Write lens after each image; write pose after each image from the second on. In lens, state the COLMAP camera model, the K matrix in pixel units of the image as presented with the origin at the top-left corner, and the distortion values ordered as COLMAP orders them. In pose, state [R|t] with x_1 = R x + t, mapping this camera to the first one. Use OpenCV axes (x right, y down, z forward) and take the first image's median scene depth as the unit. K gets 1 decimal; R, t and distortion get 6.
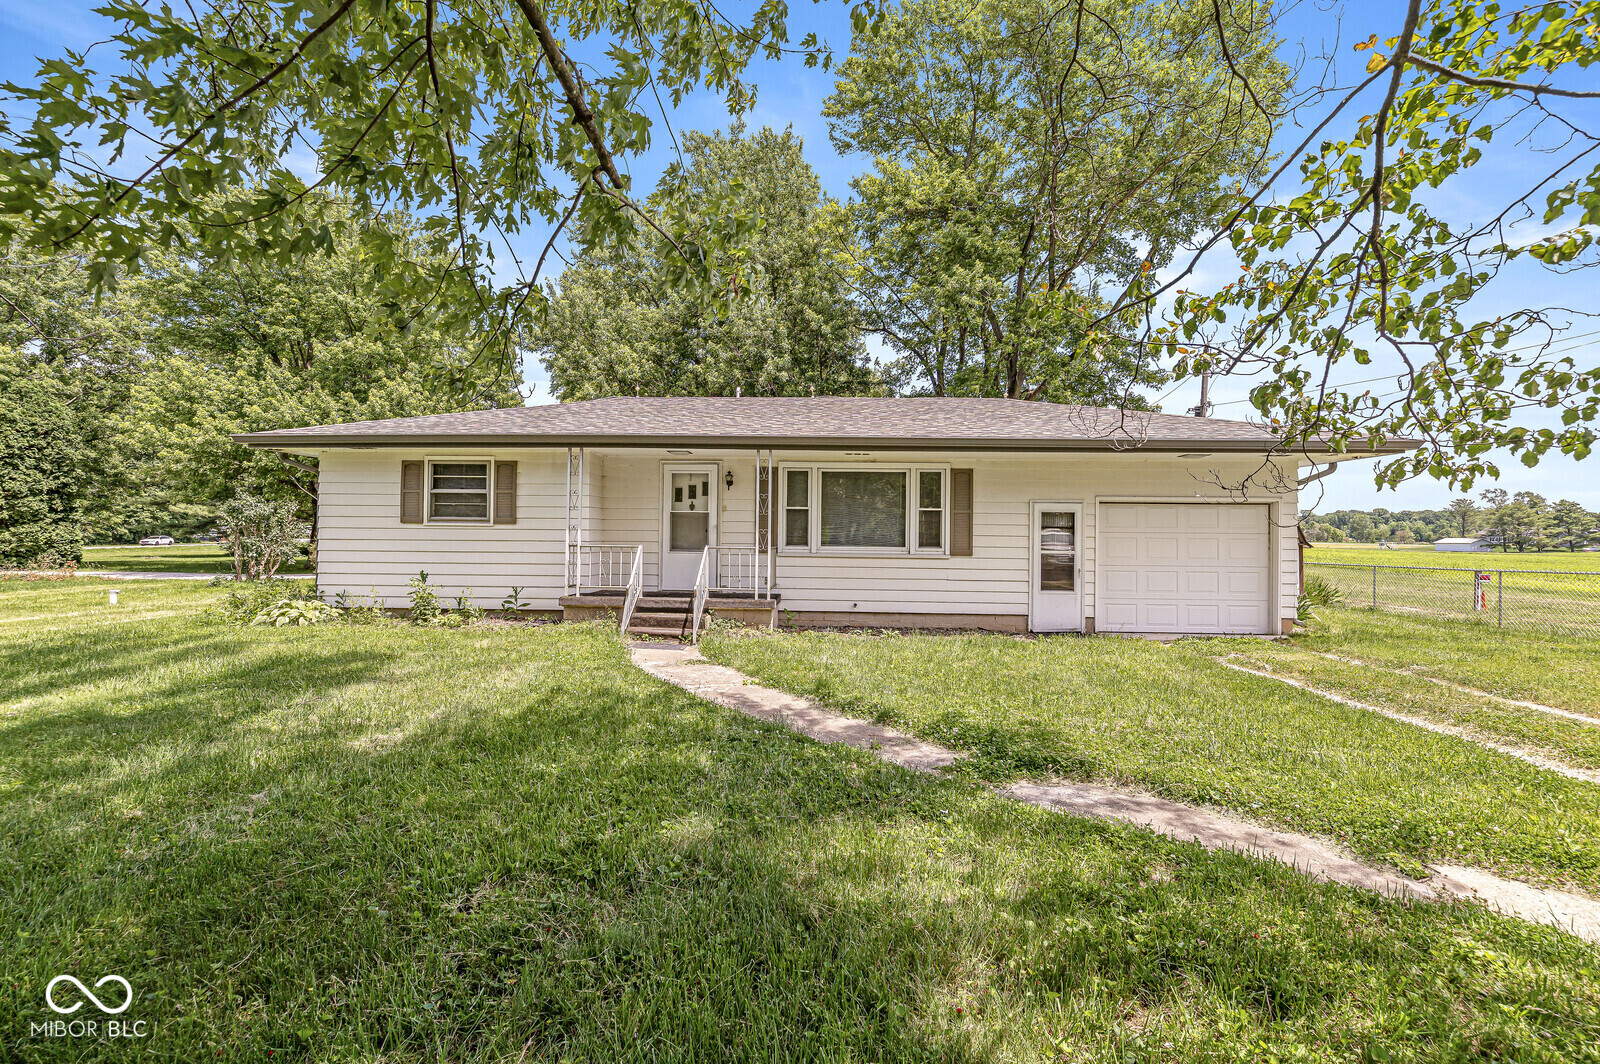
lens RADIAL K [[701.2, 0, 804.0], [0, 701.2, 532.1], [0, 0, 1]] dist [-0.002622, -0.000116]
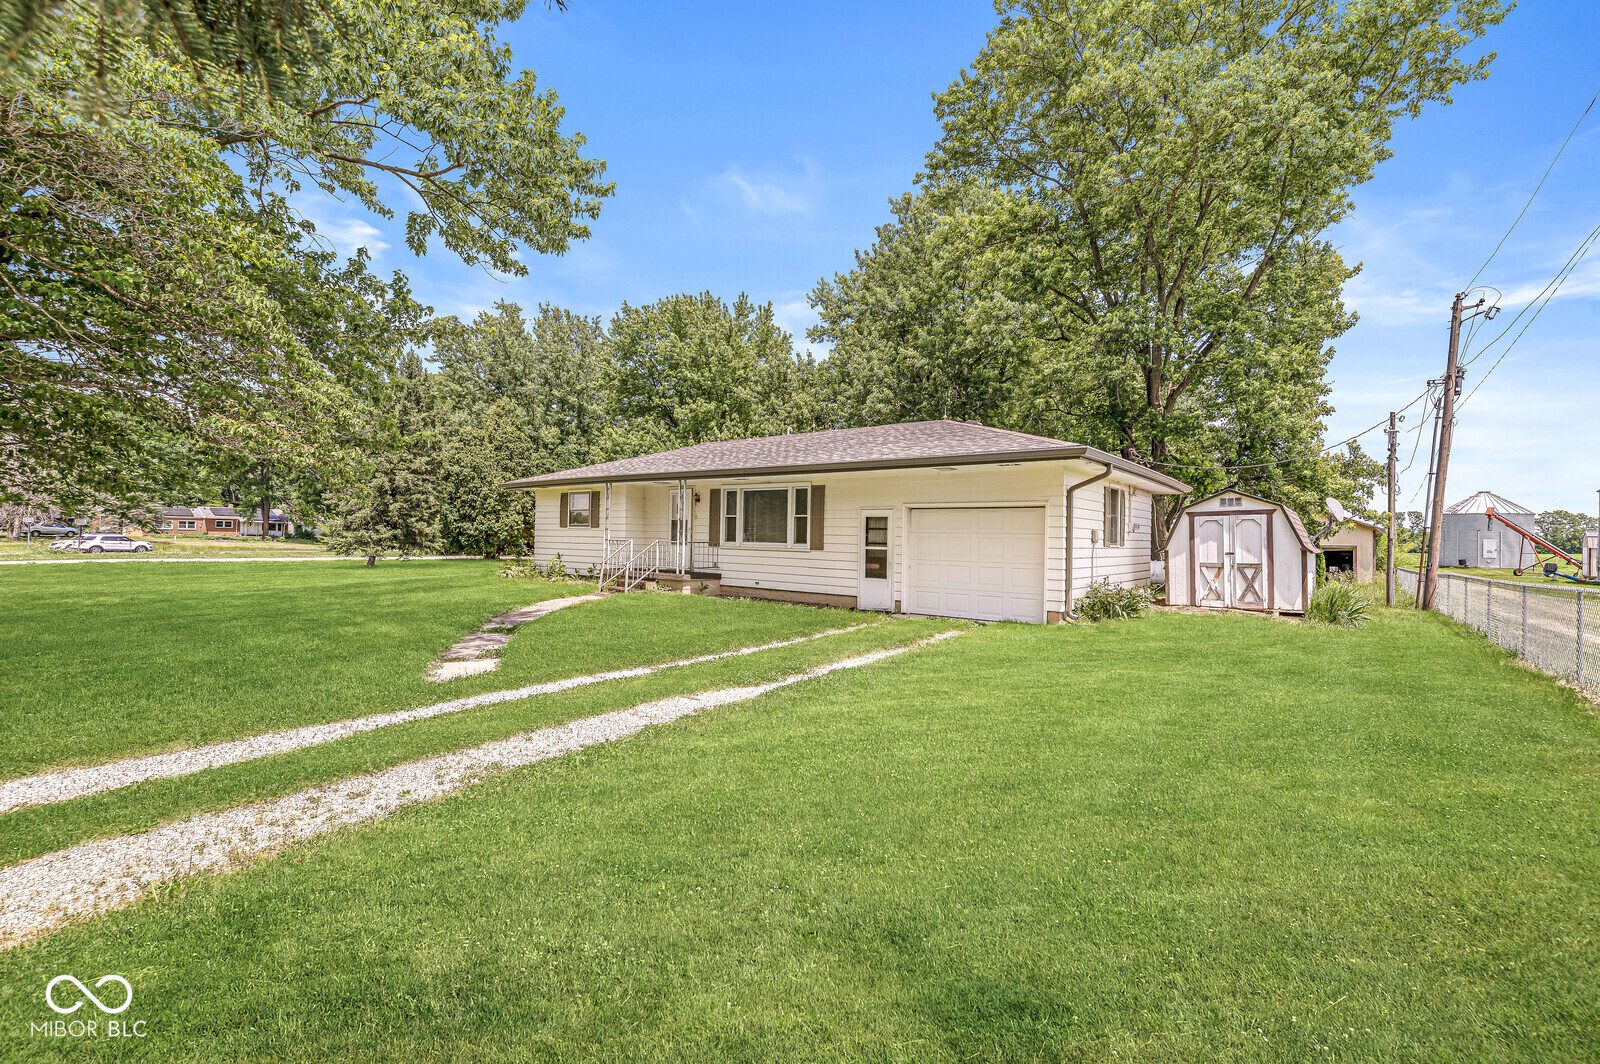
lens RADIAL K [[701.2, 0, 796.2], [0, 701.2, 530.7], [0, 0, 1]] dist [-0.002622, -0.000116]
pose [[0.814047, -0.001233, -0.580798, 0.976860], [-0.008932, 0.999853, -0.014641, 0.016909], [0.580731, 0.017107, 0.813916, -0.129577]]
